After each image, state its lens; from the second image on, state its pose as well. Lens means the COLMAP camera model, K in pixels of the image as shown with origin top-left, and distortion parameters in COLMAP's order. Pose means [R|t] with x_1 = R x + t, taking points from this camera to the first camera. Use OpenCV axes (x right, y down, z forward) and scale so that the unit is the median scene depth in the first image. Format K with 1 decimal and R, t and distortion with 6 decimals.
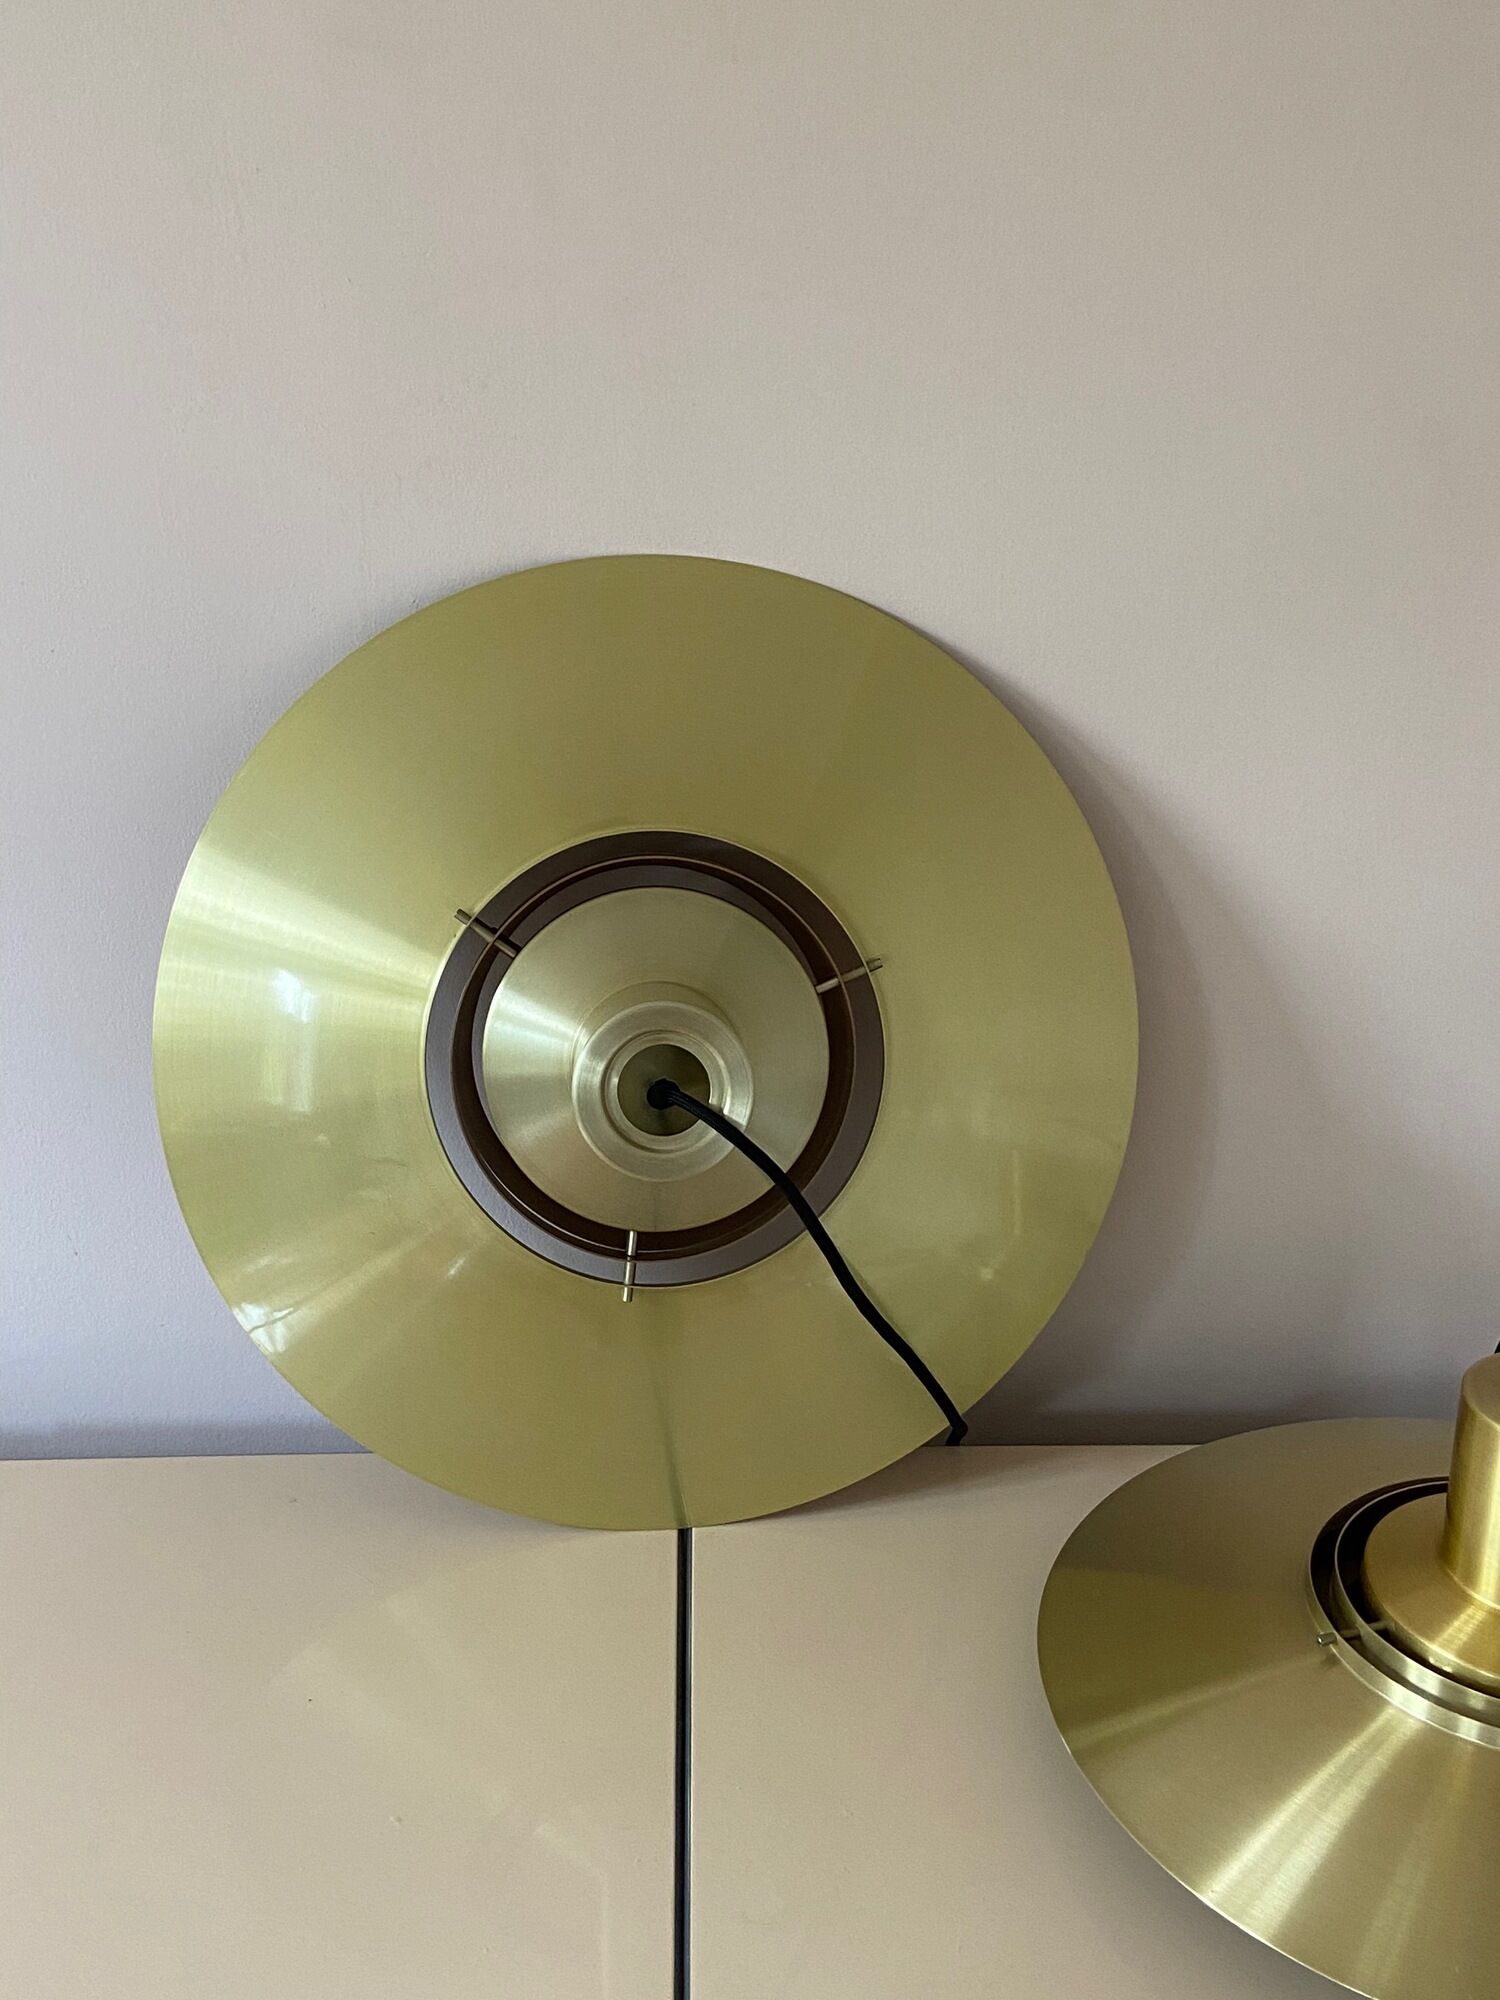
lens RADIAL K [[2754.2, 0, 750.0], [0, 2754.2, 1000.0], [0, 0, 1]] dist [0.093655, 0.008577]
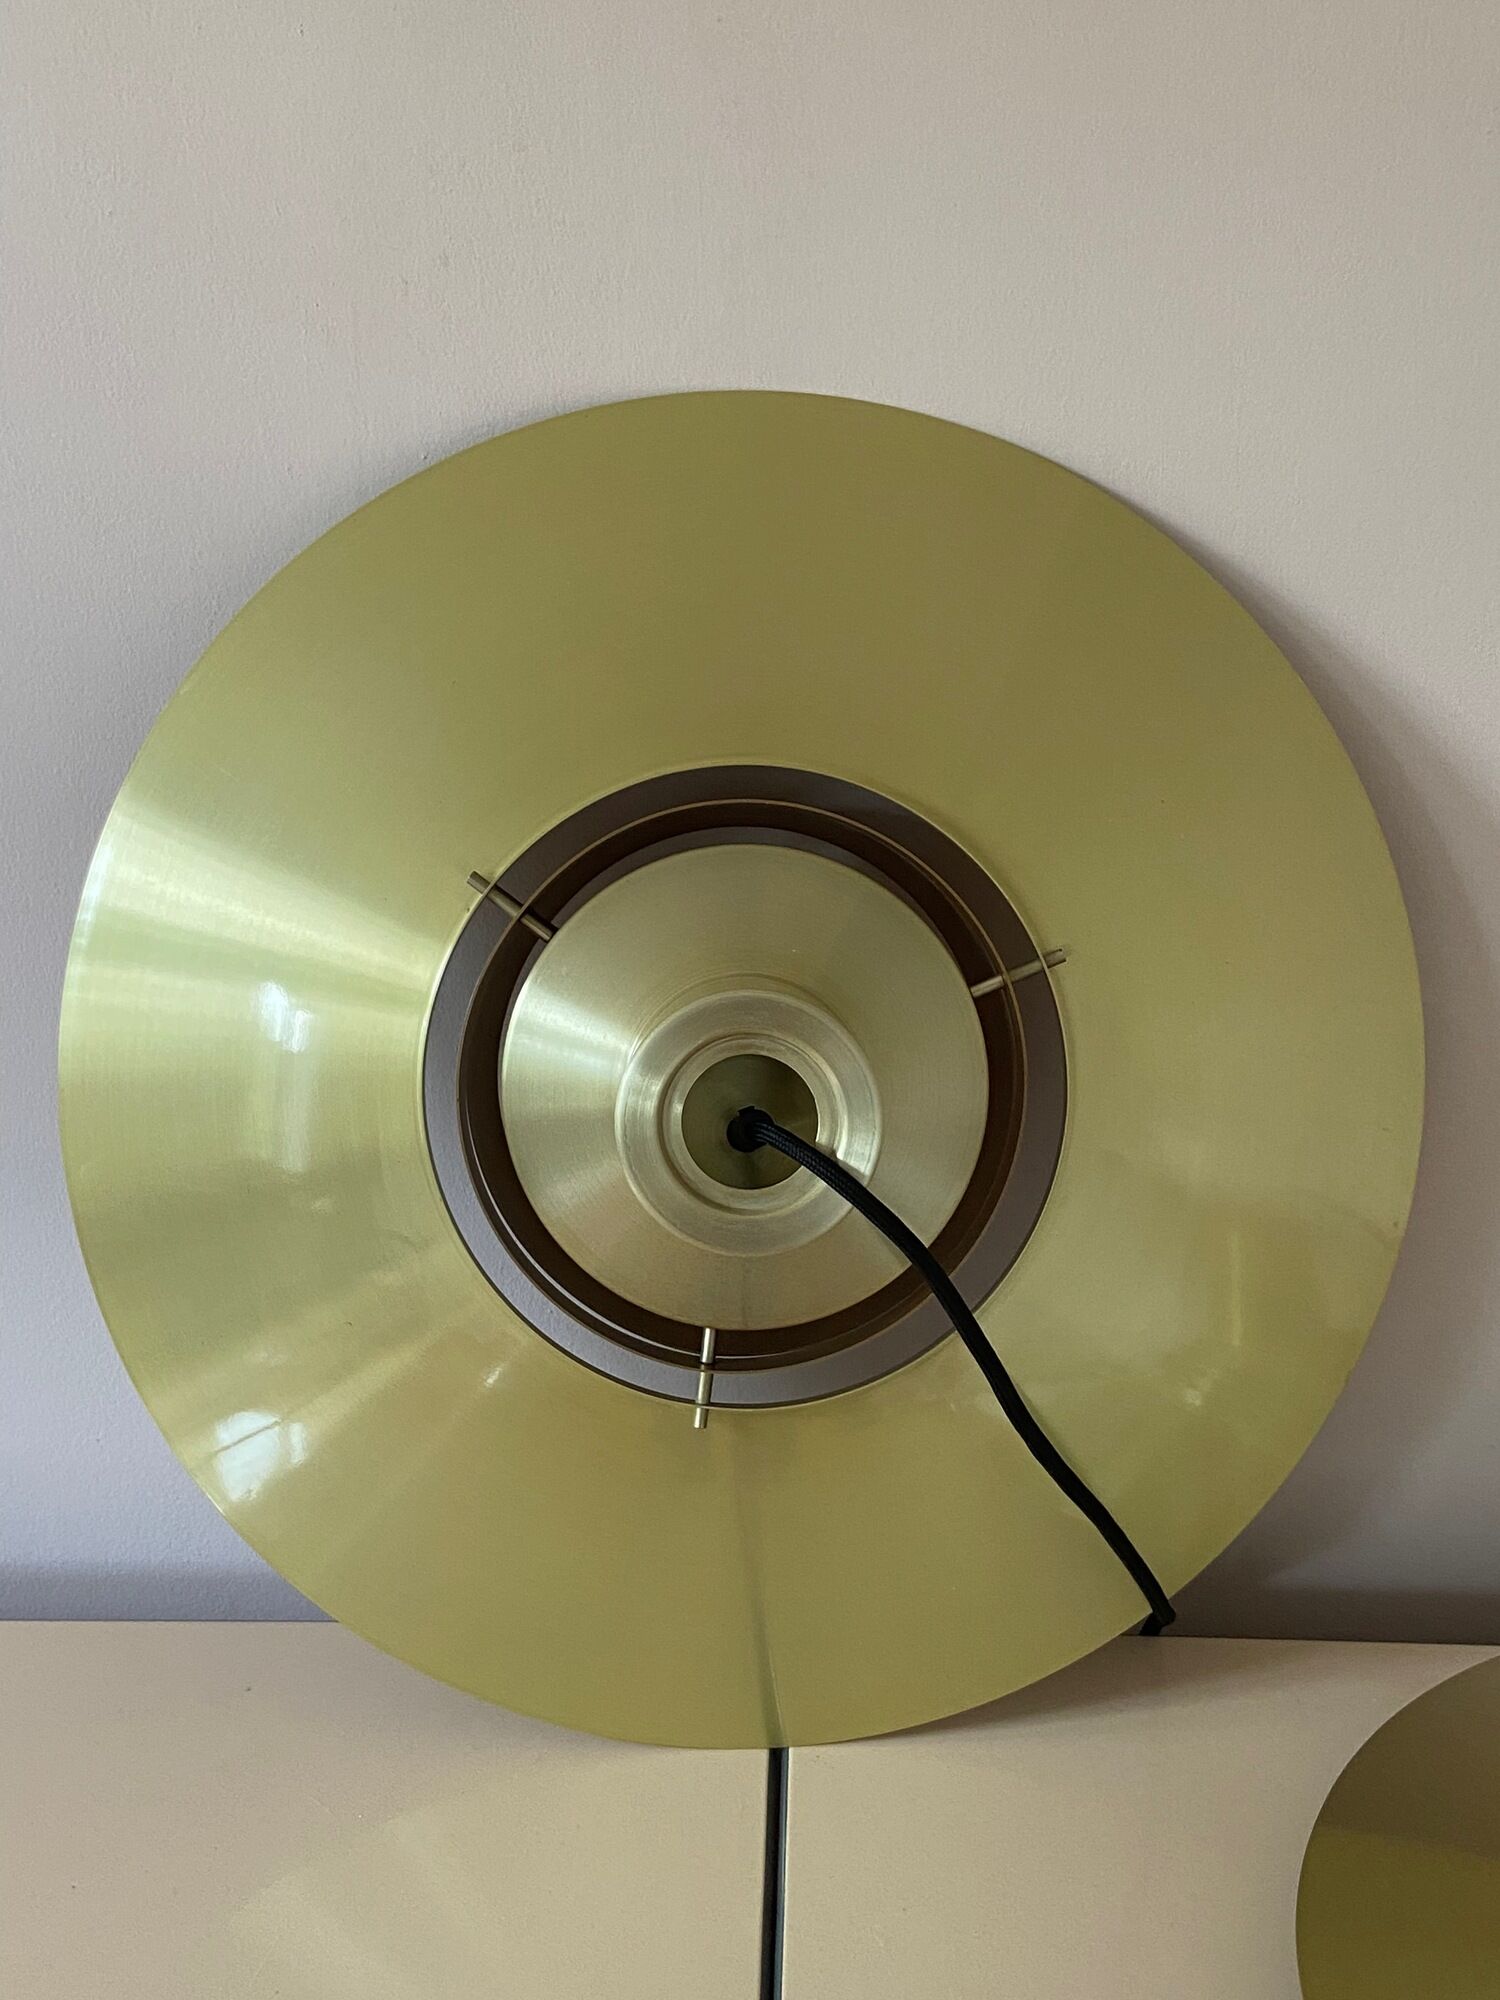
lens RADIAL K [[2754.2, 0, 750.0], [0, 2754.2, 1000.0], [0, 0, 1]] dist [0.093655, 0.008577]
pose [[0.998722, 0.012934, -0.048862, 0.001713], [-0.014844, 0.999132, -0.038925, 0.026760], [0.048316, 0.039600, 0.998047, 0.287126]]
